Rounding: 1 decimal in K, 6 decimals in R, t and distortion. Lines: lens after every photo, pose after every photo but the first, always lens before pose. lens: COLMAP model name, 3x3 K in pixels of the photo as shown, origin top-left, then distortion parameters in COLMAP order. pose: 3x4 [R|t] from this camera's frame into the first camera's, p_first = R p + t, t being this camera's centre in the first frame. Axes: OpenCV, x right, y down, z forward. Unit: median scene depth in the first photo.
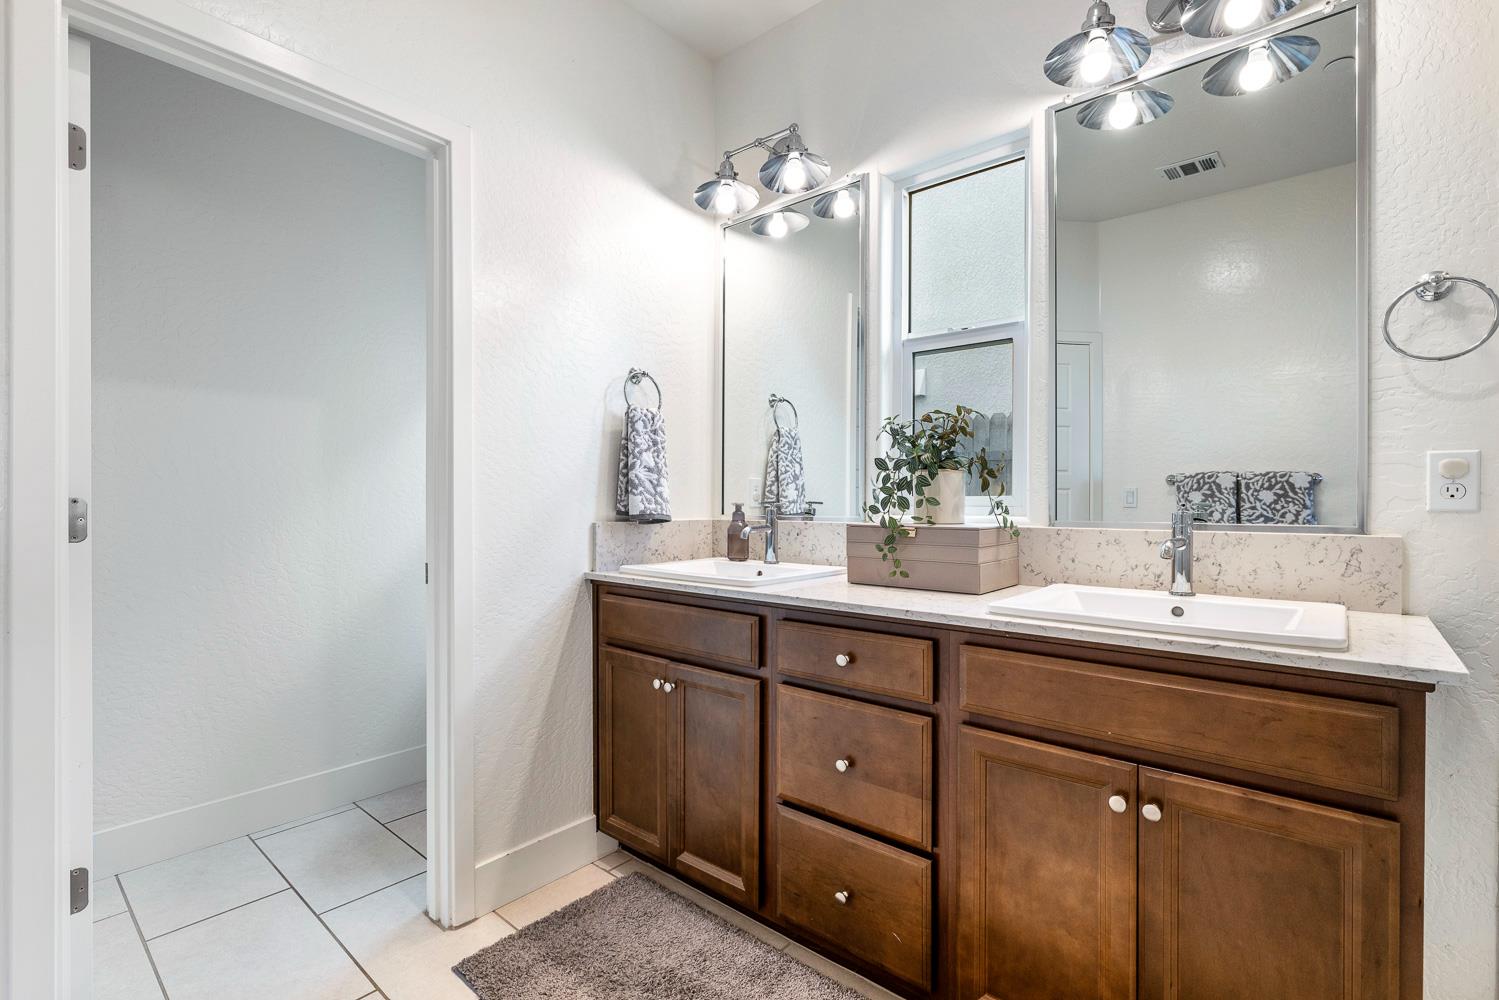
lens RADIAL K [[677.0, 0, 746.0], [0, 677.0, 503.8], [0, 0, 1]] dist [-0.000692, 0.000660]
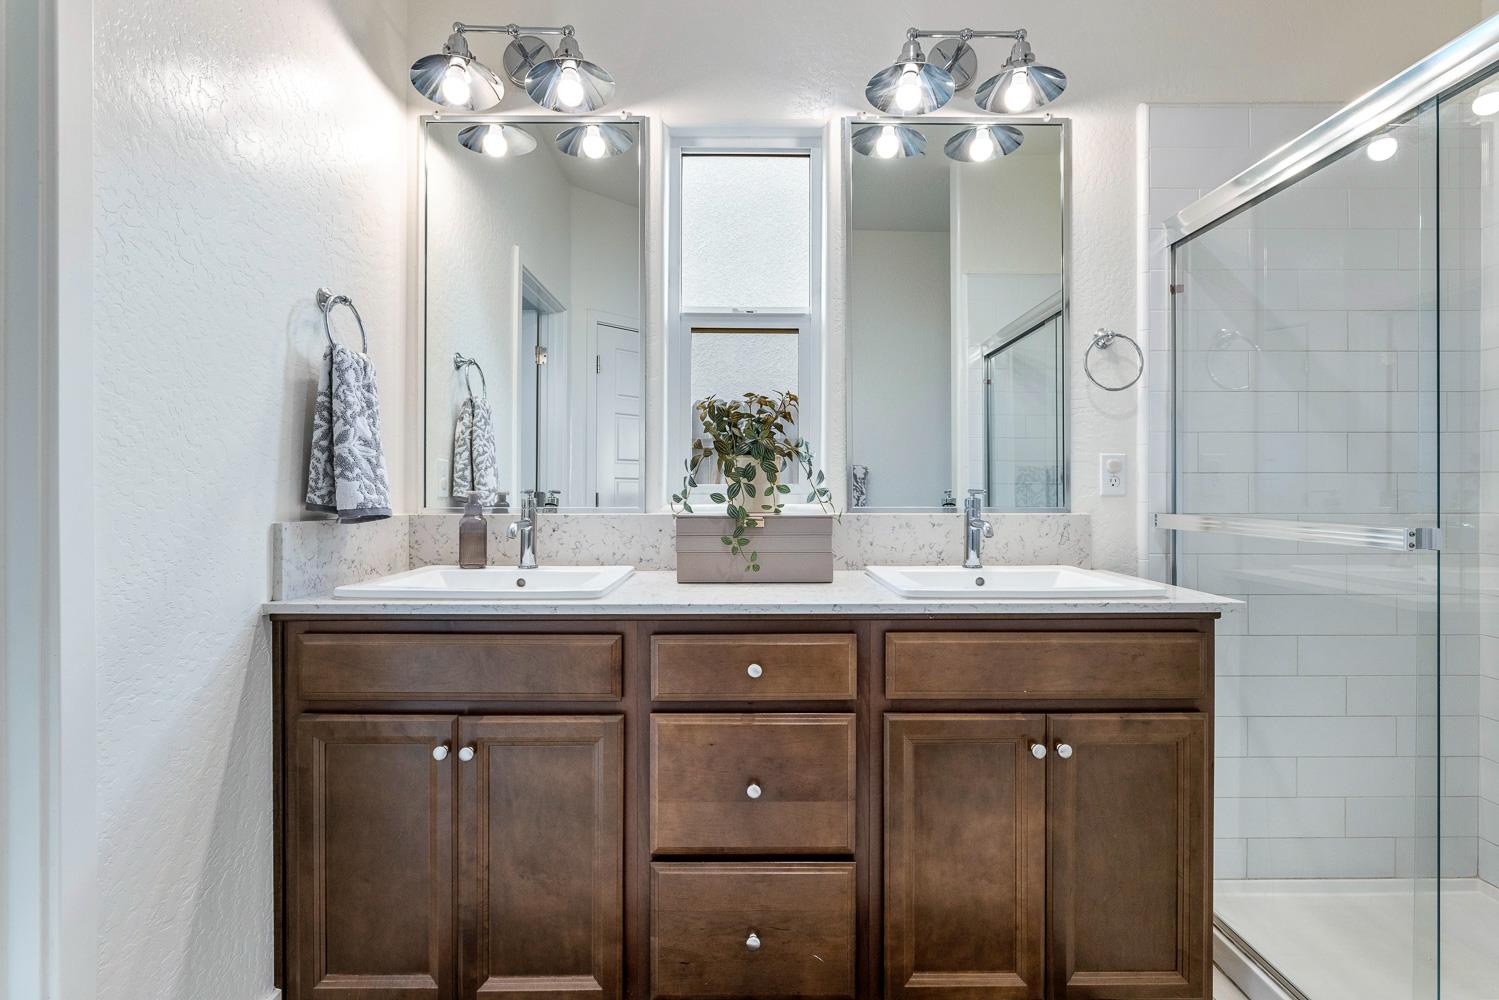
lens RADIAL K [[707.6, 0, 748.5], [0, 707.6, 491.4], [0, 0, 1]] dist [-0.002079, 0.000047]
pose [[0.757509, -0.001621, 0.652823, -0.338992], [0.003992, 0.999990, -0.002149, 0.001468], [-0.652813, 0.004234, 0.757507, 0.229262]]
